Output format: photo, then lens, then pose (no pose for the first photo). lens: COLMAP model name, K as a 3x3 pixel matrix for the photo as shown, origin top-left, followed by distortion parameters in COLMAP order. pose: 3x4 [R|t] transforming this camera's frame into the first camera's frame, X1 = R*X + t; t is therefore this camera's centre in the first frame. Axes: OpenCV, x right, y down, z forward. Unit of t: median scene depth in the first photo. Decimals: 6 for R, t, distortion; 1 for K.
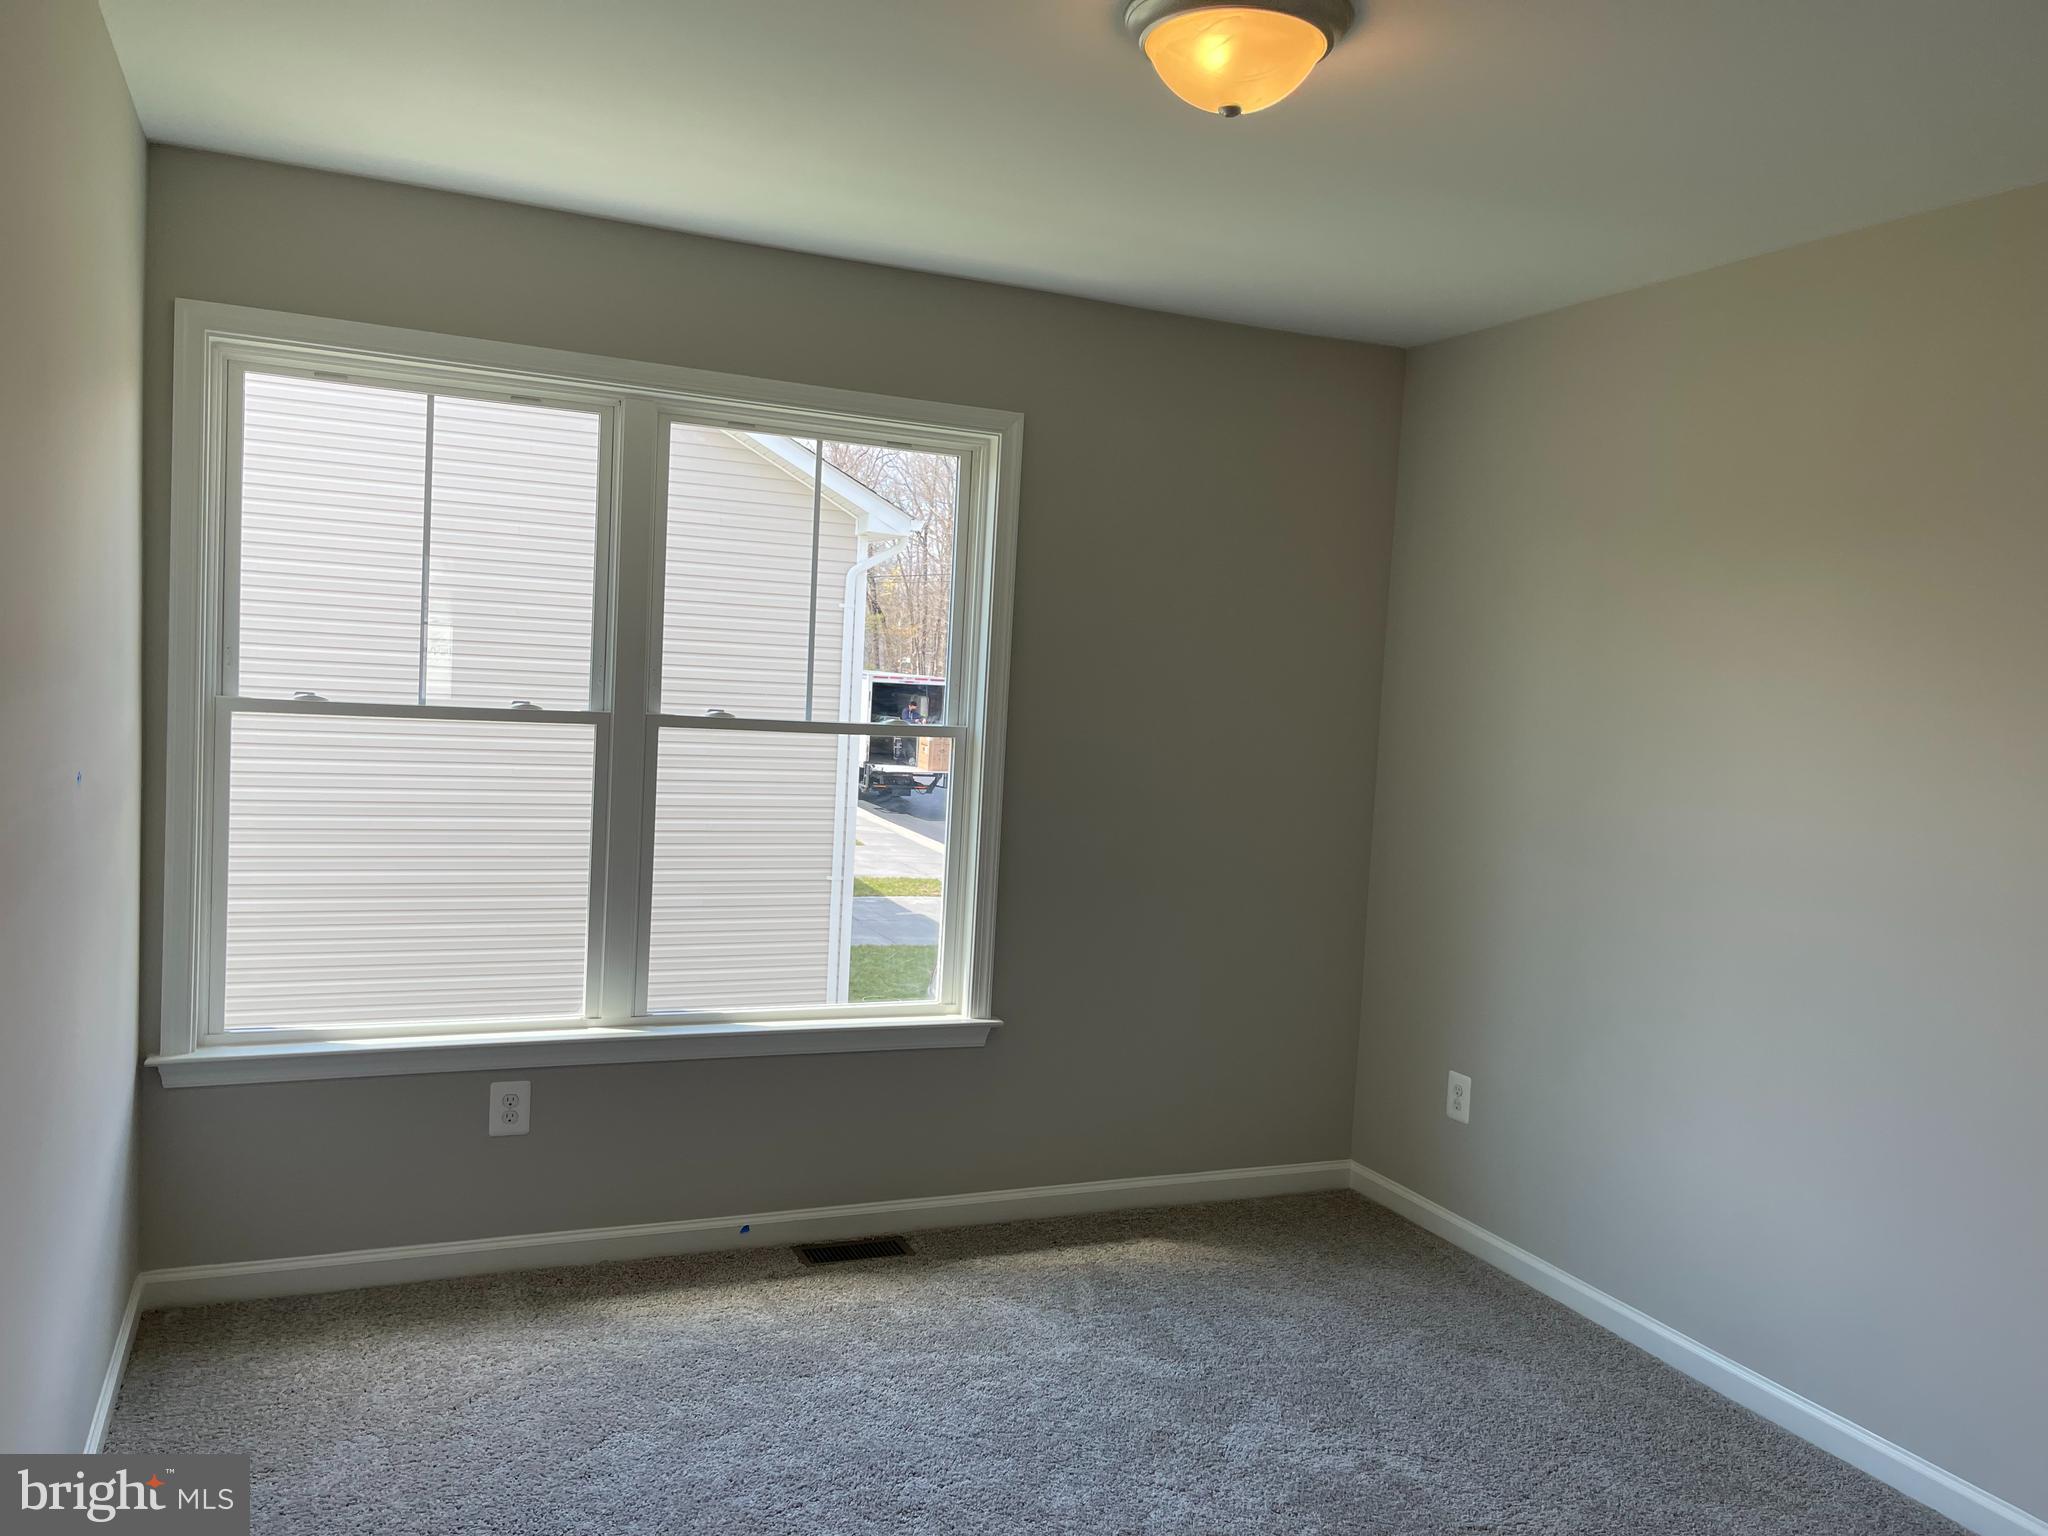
lens RADIAL K [[1539.9, 0, 1008.4], [0, 1539.9, 777.4], [0, 0, 1]] dist [0.037345, -0.001200]
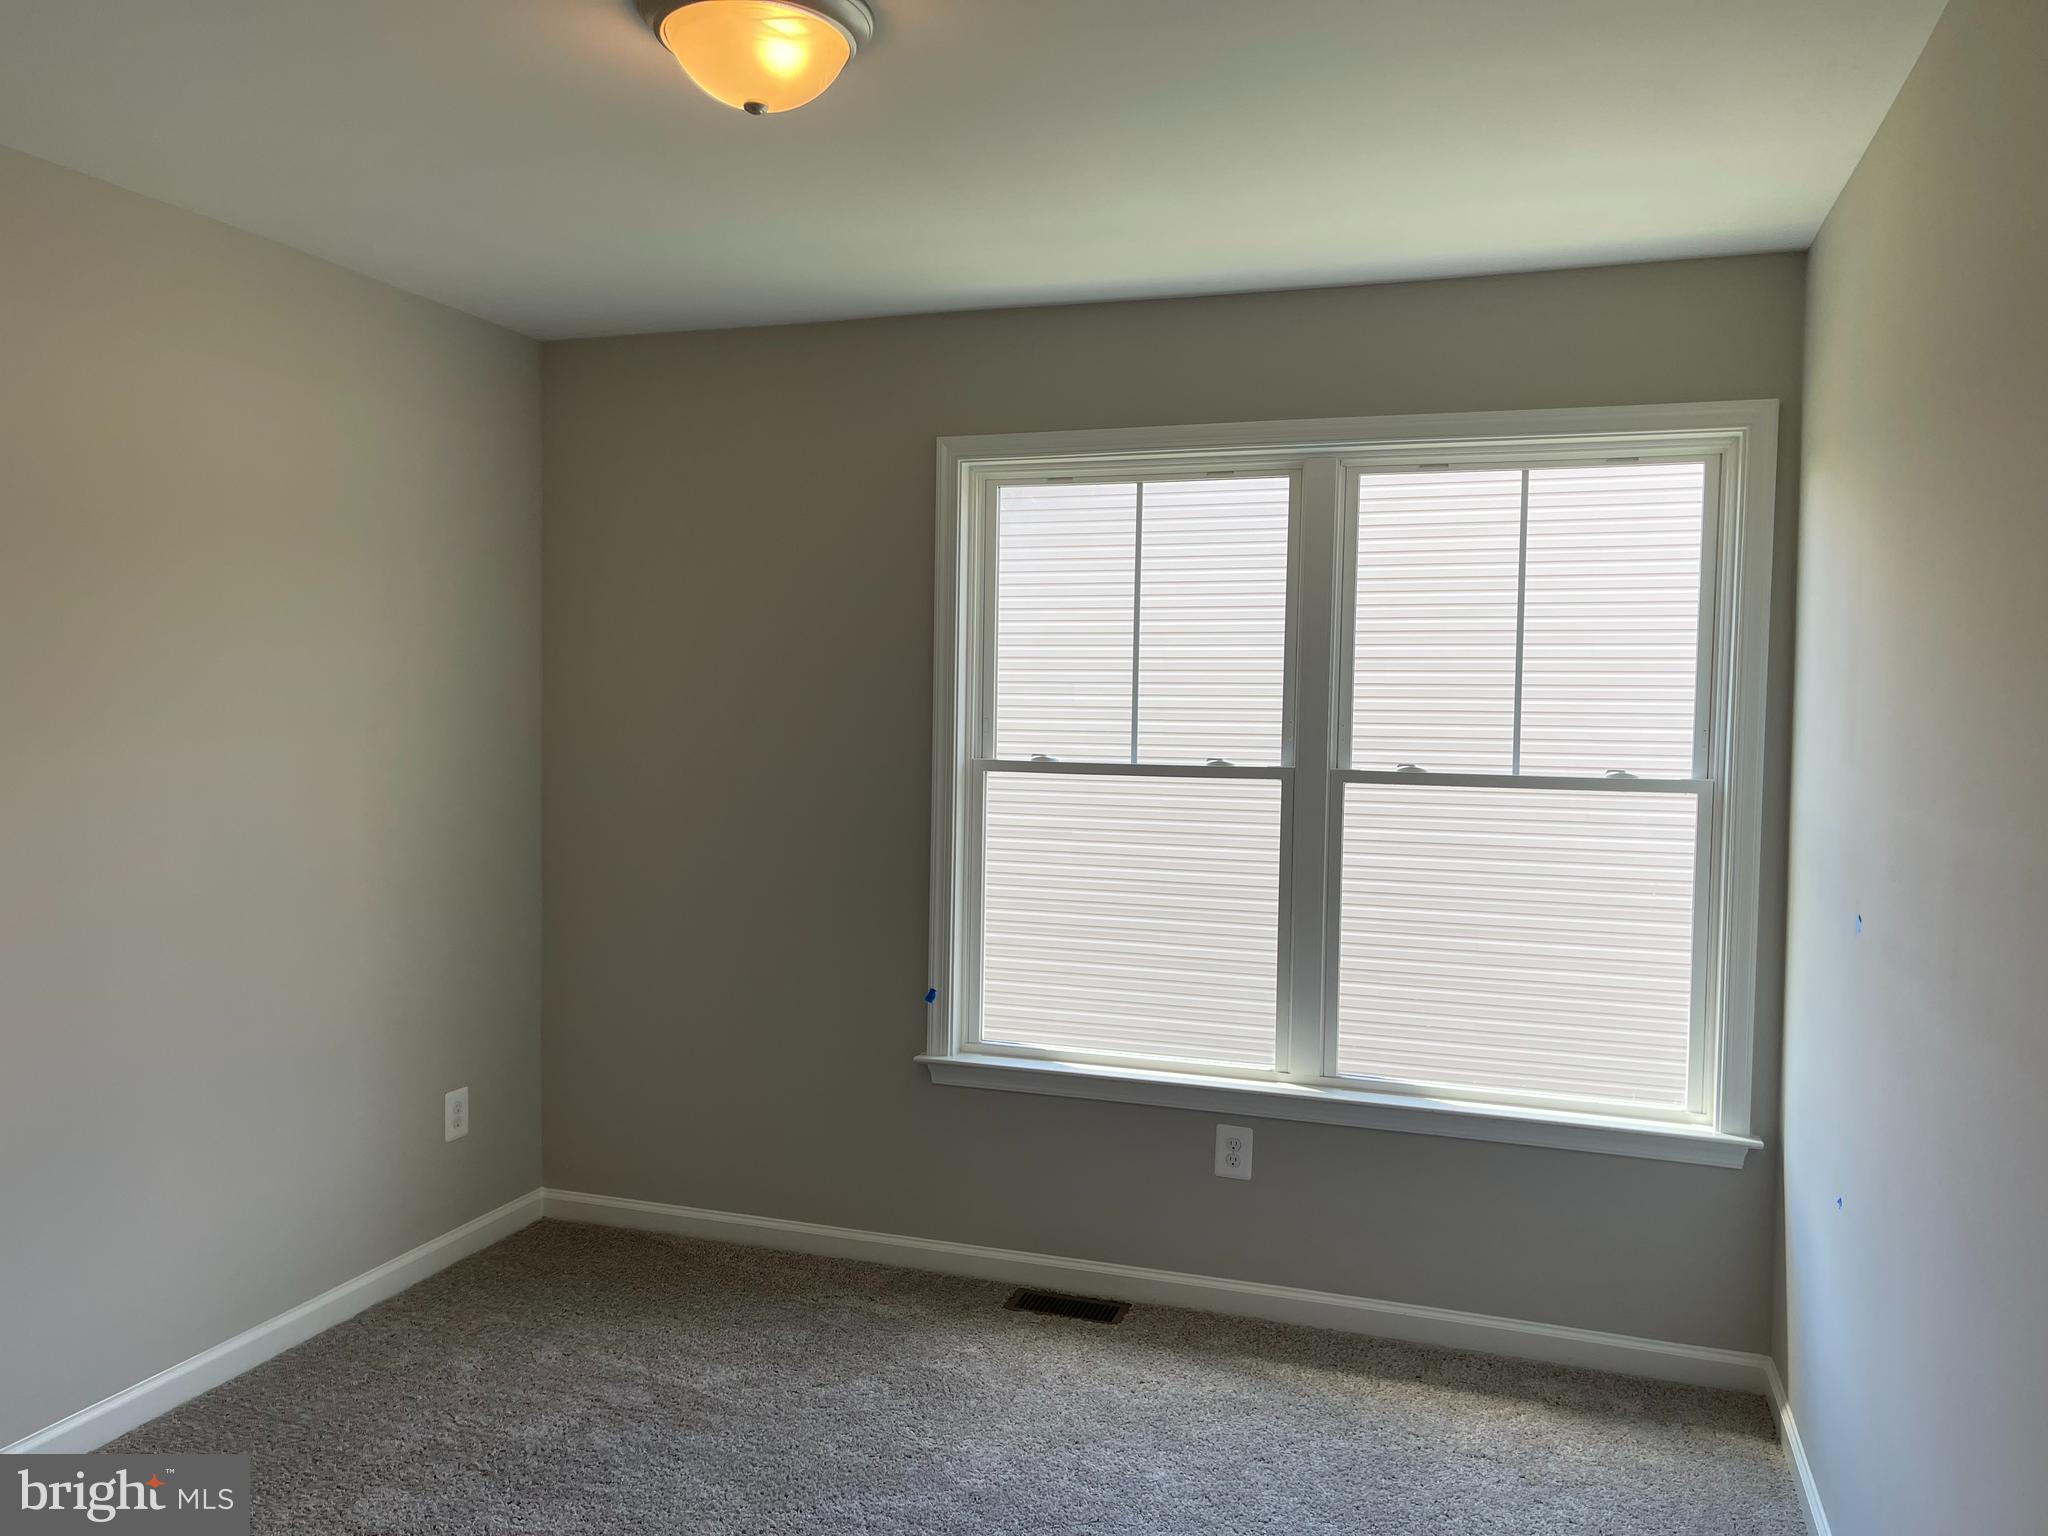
lens RADIAL K [[1553.0, 0, 1024.0], [0, 1553.0, 768.0], [0, 0, 1]] dist [0.039250, -0.005286]
pose [[0.735202, -0.015259, -0.677676, 0.296301], [-0.021611, 0.998711, -0.045932, 0.008201], [0.677503, 0.048414, 0.733925, 0.133099]]
